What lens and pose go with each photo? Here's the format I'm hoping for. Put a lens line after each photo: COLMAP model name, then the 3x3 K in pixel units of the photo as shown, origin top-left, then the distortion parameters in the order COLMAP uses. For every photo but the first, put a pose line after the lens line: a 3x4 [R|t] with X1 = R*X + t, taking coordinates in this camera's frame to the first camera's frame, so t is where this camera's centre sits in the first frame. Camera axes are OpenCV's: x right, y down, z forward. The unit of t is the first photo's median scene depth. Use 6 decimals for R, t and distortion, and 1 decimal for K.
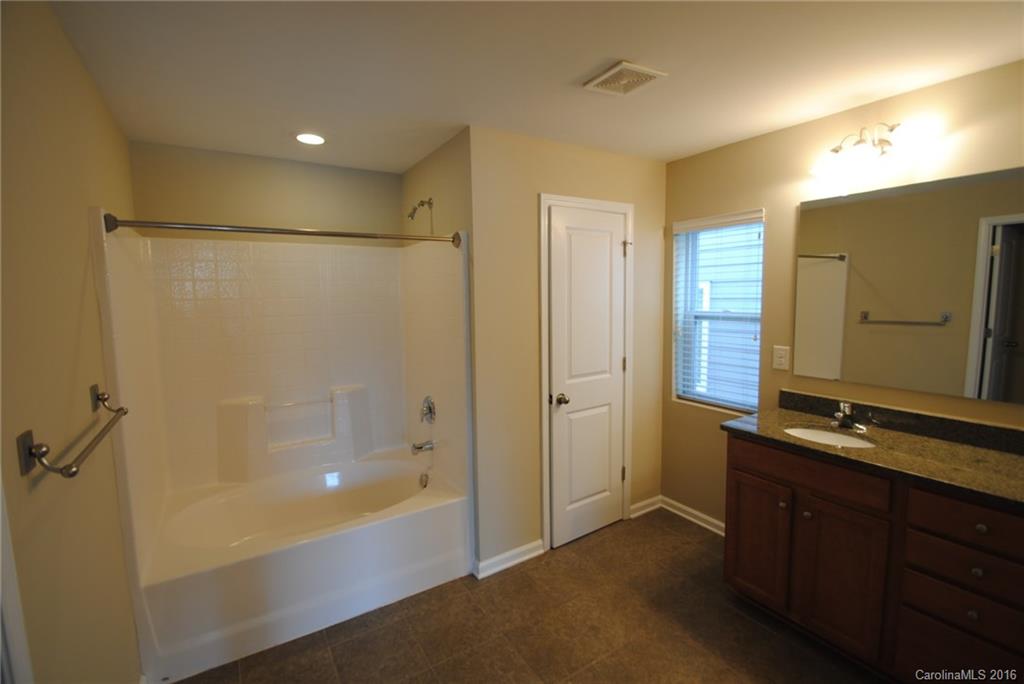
lens RADIAL K [[448.6, 0, 509.8], [0, 448.6, 335.8], [0, 0, 1]] dist [-0.000335, 0.000028]
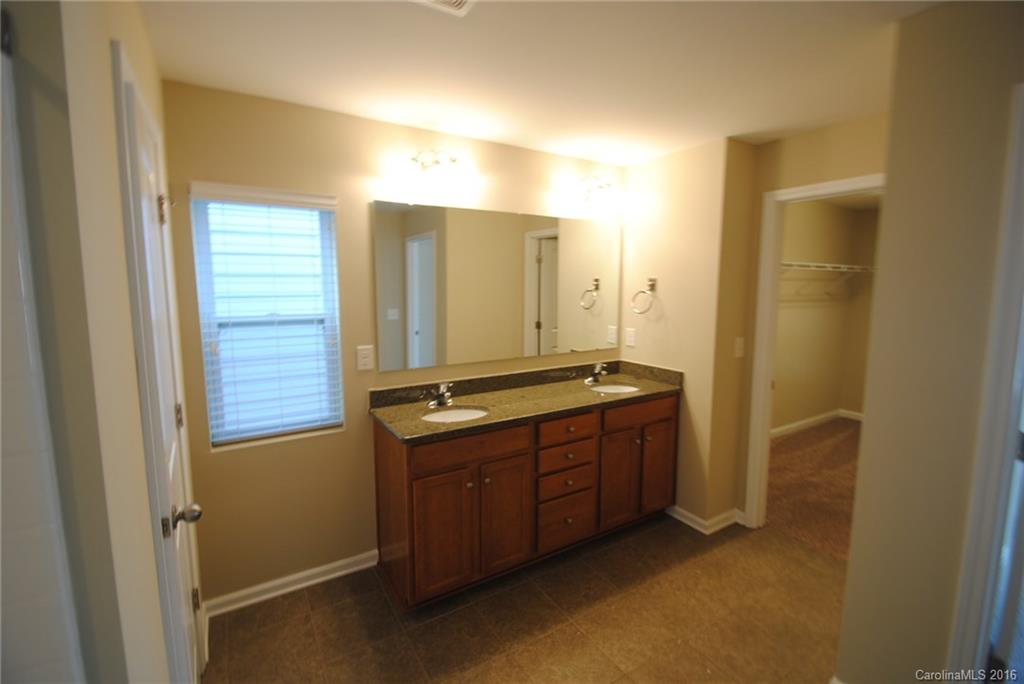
lens RADIAL K [[450.7, 0, 511.1], [0, 450.7, 336.8], [0, 0, 1]] dist [0.023695, 0.000062]
pose [[0.030443, -0.102219, 0.994296, -0.355599], [0.094895, 0.990559, 0.098929, -0.063763], [-0.995022, 0.091342, 0.039856, 0.652109]]
